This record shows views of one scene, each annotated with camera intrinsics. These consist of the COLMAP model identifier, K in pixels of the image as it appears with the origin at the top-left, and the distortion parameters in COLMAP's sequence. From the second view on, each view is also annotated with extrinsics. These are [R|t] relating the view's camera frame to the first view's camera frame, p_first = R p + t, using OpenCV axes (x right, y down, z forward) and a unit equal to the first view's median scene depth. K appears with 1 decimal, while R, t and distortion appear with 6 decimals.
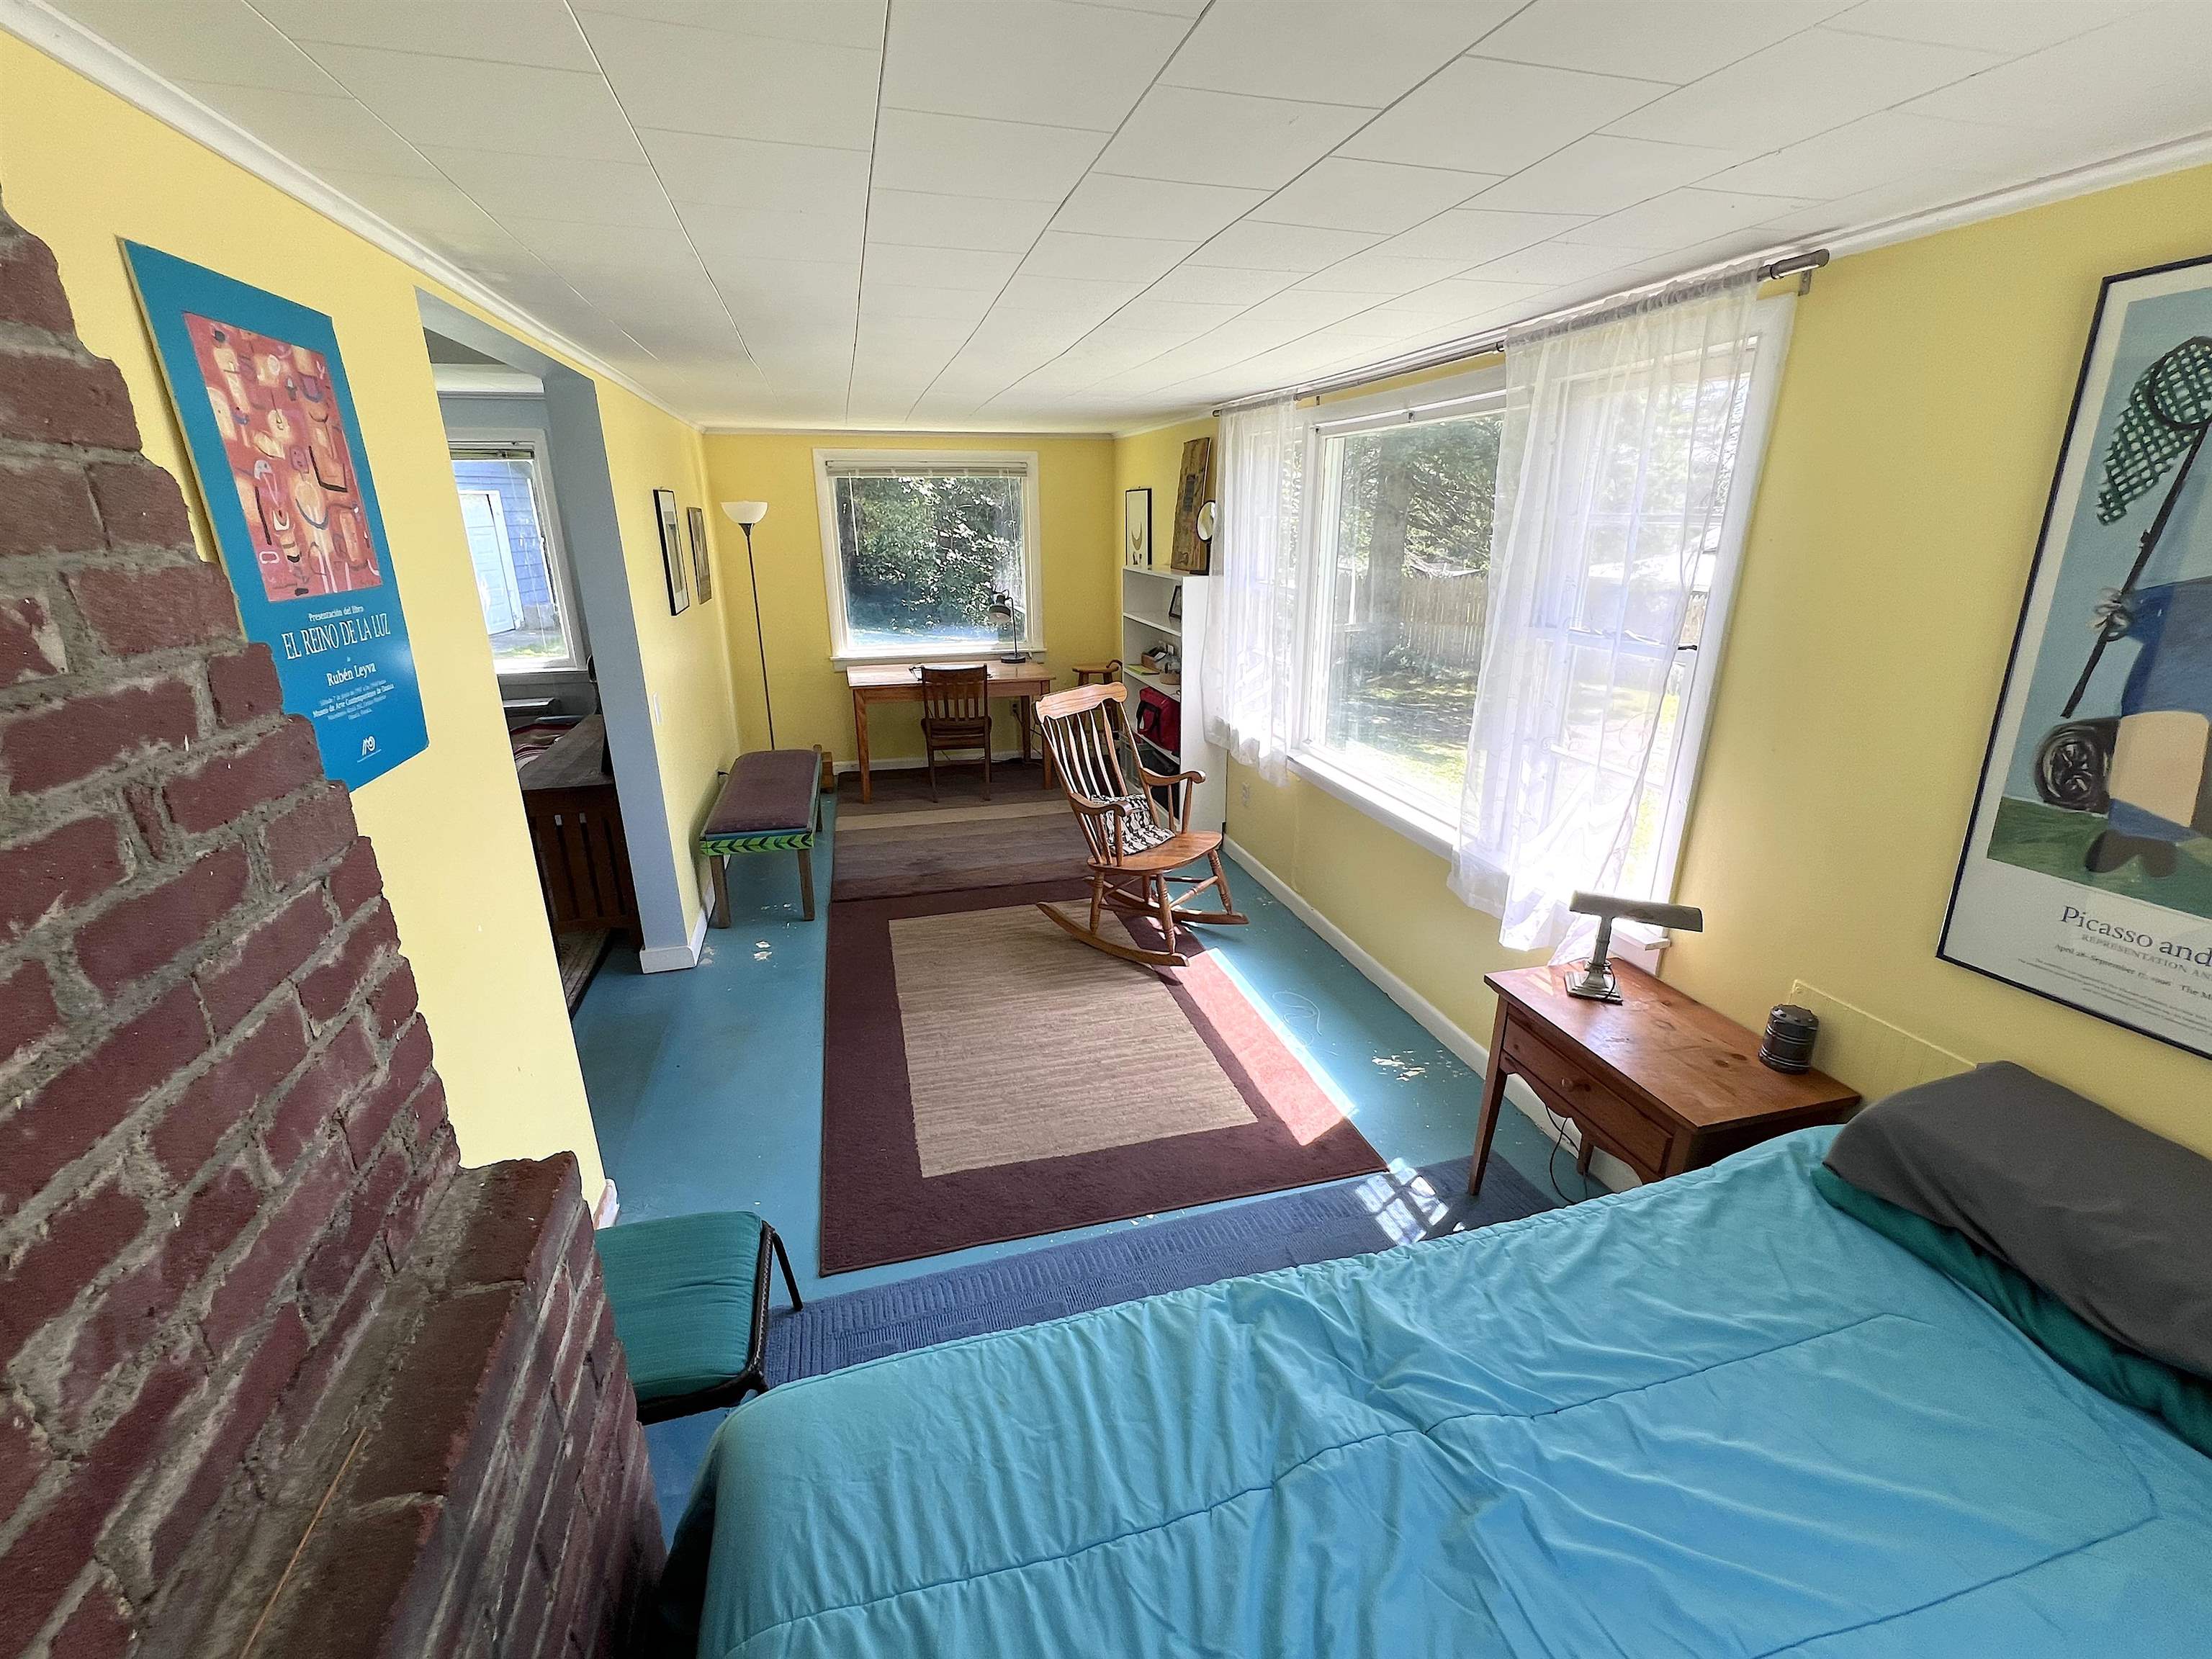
lens RADIAL K [[934.8, 0, 1103.0], [0, 934.8, 820.6], [0, 0, 1]] dist [-0.001474, 0.000134]
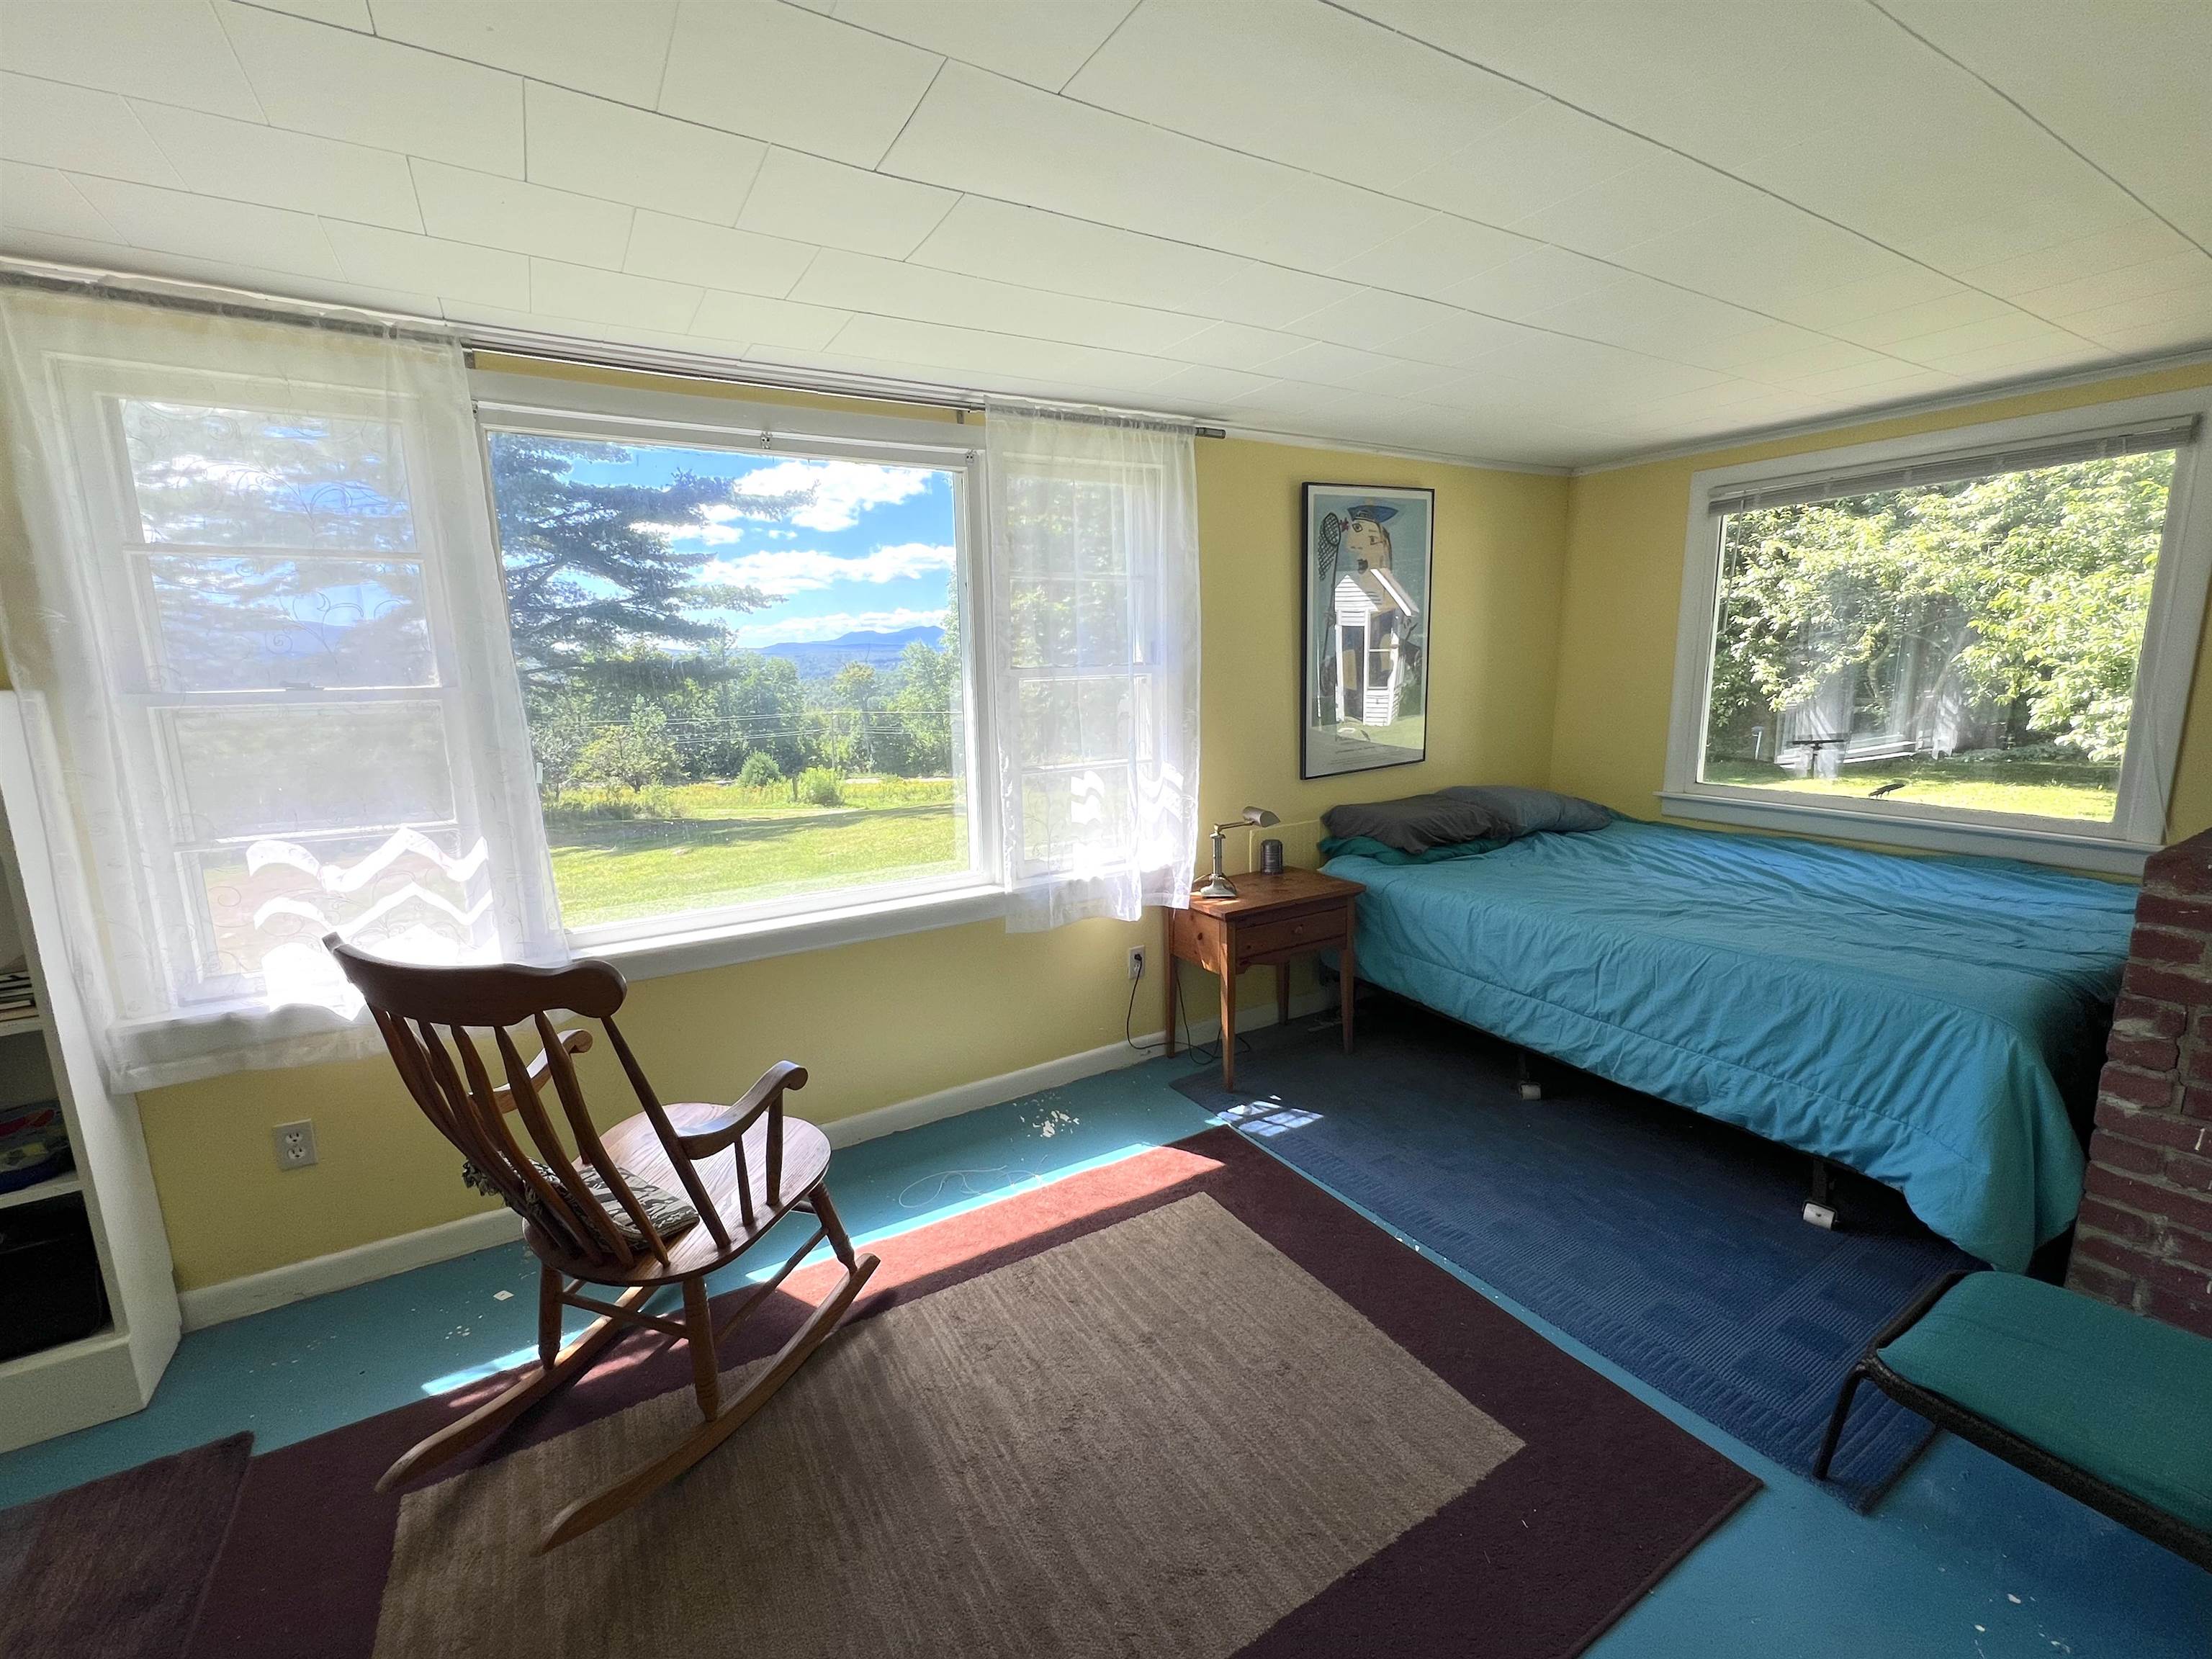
lens RADIAL K [[933.5, 0, 1099.1], [0, 933.5, 823.5], [0, 0, 1]] dist [-0.000114, -0.000304]
pose [[-0.268956, -0.165149, 0.948888, -0.690215], [0.322933, 0.912700, 0.250384, -0.303678], [-0.907401, 0.373770, -0.192144, 1.265844]]
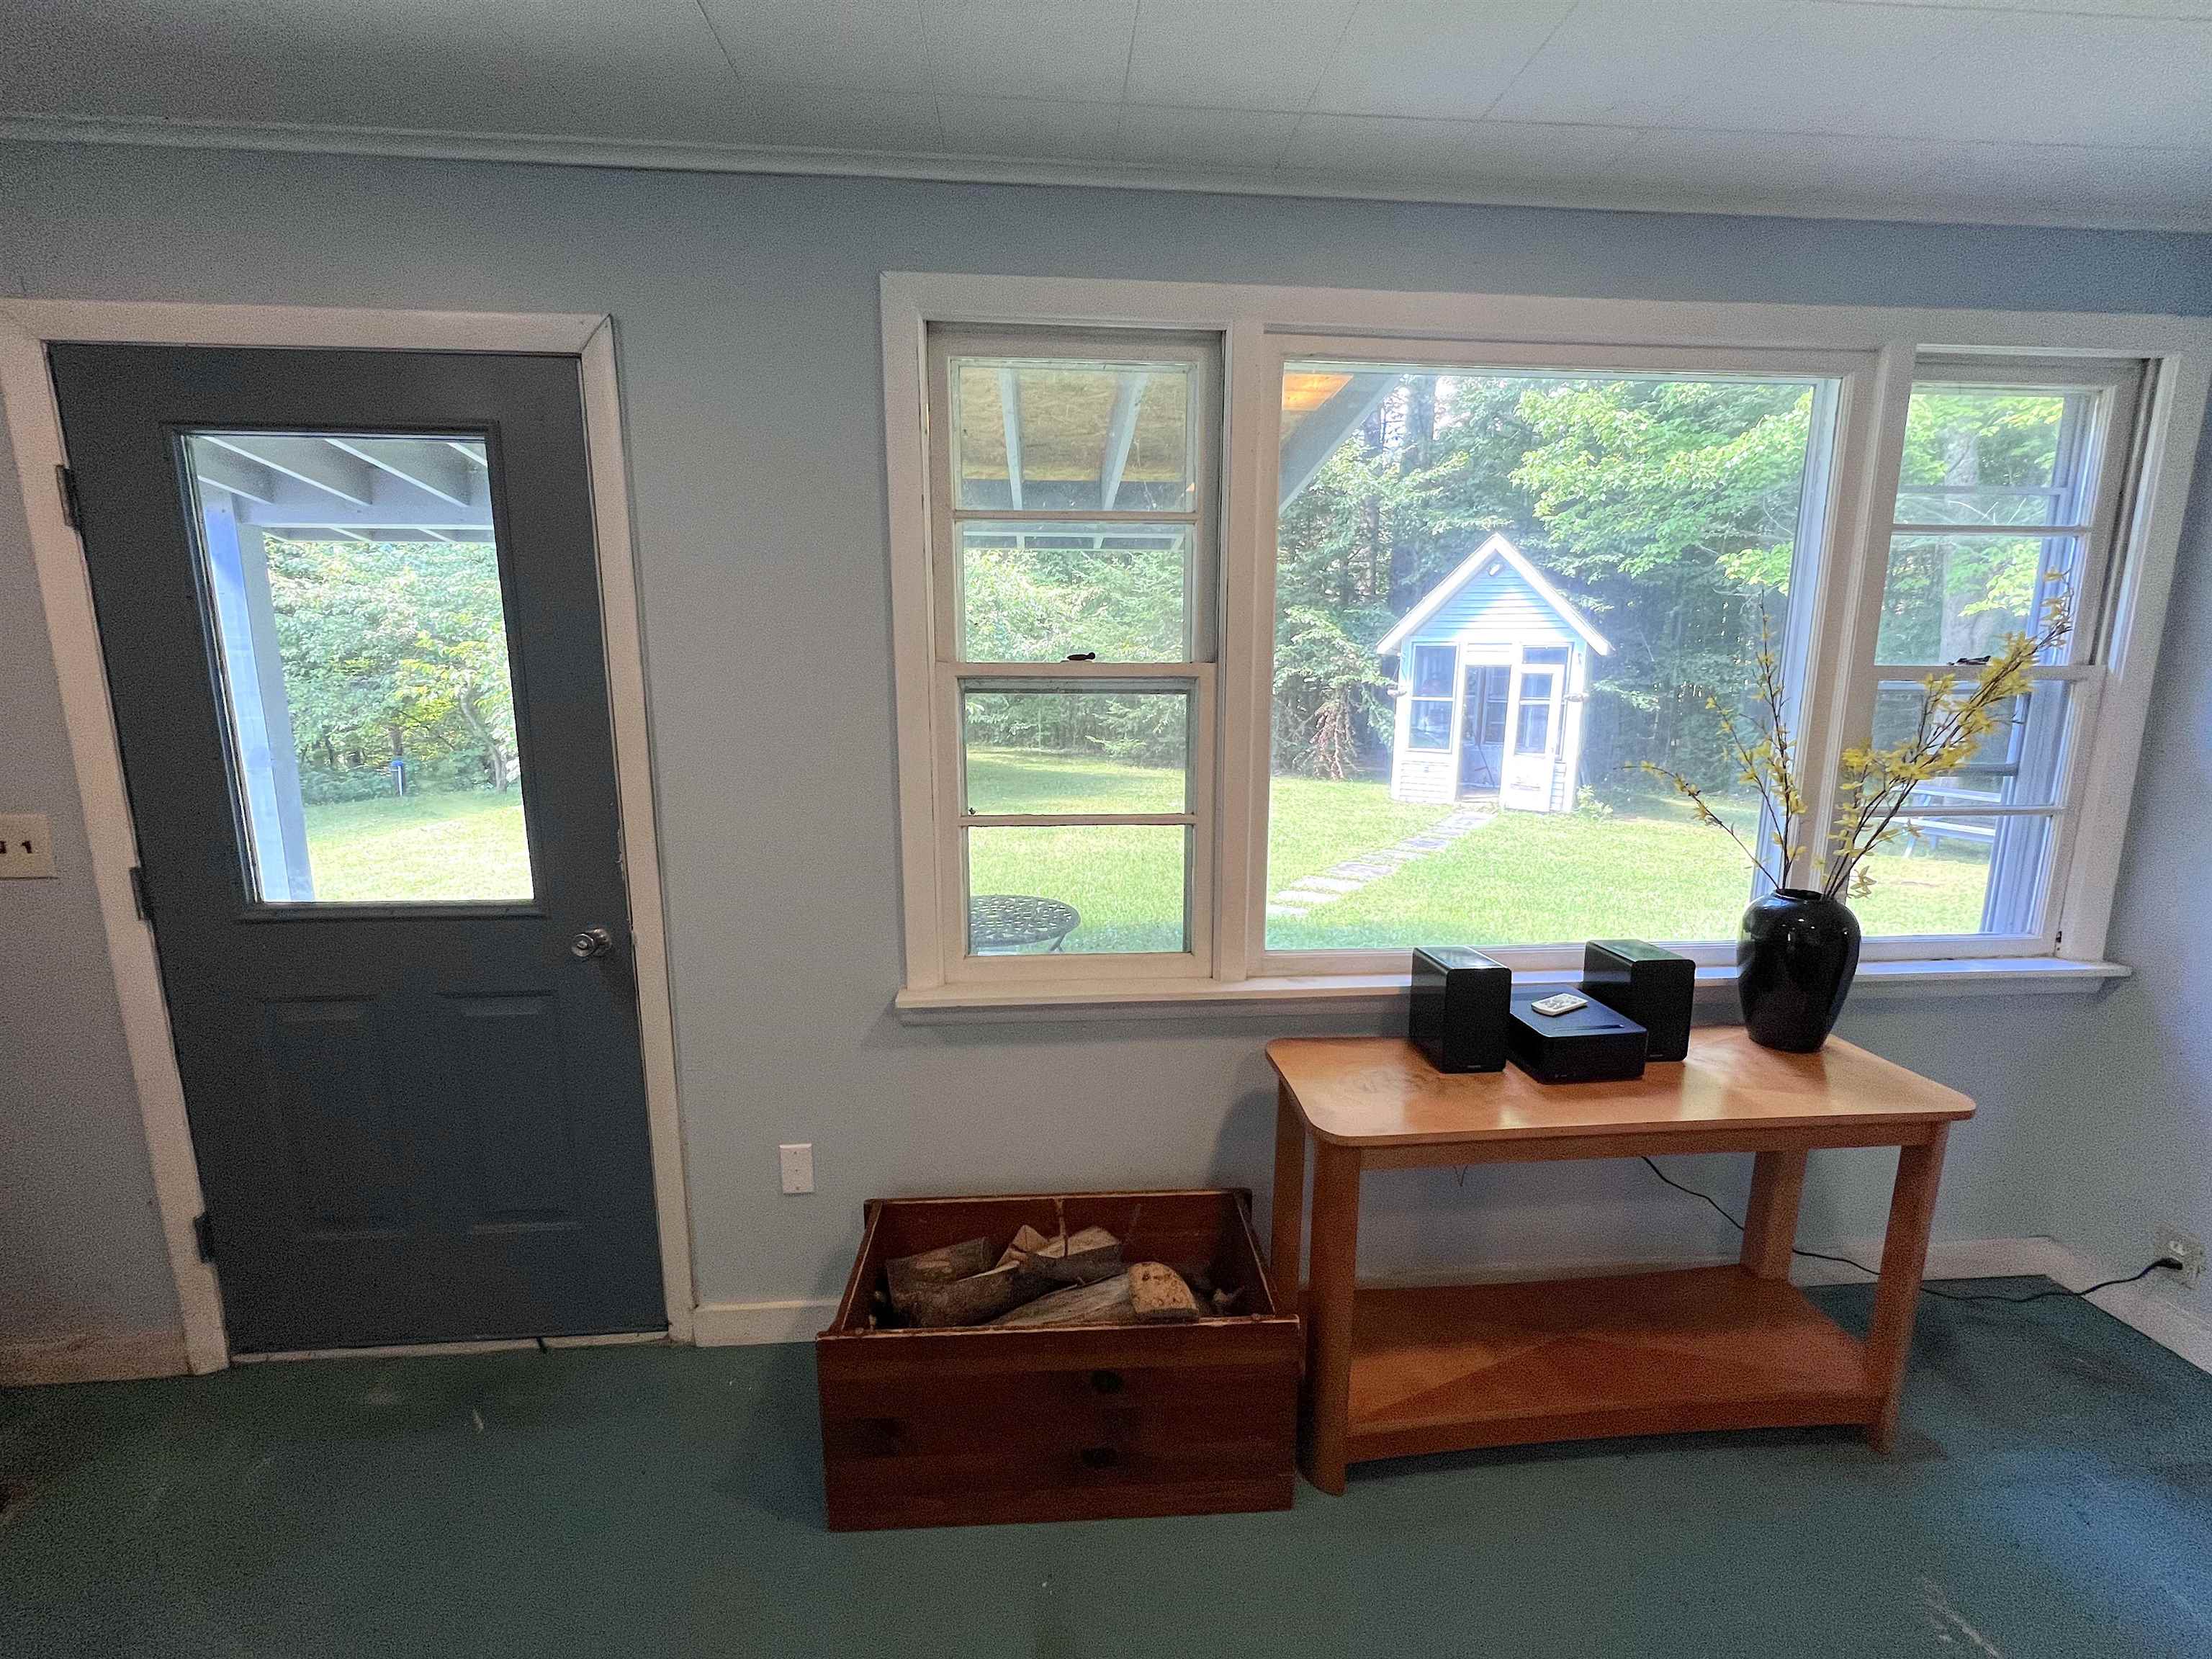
lens RADIAL K [[885.6, 0, 1101.3], [0, 885.6, 817.9], [0, 0, 1]] dist [0.000334, 0.000095]
pose [[-0.981503, -0.026899, 0.189549, -1.568066], [0.064621, 0.885427, 0.460265, 0.067545], [-0.180212, 0.464000, -0.867310, 0.135332]]
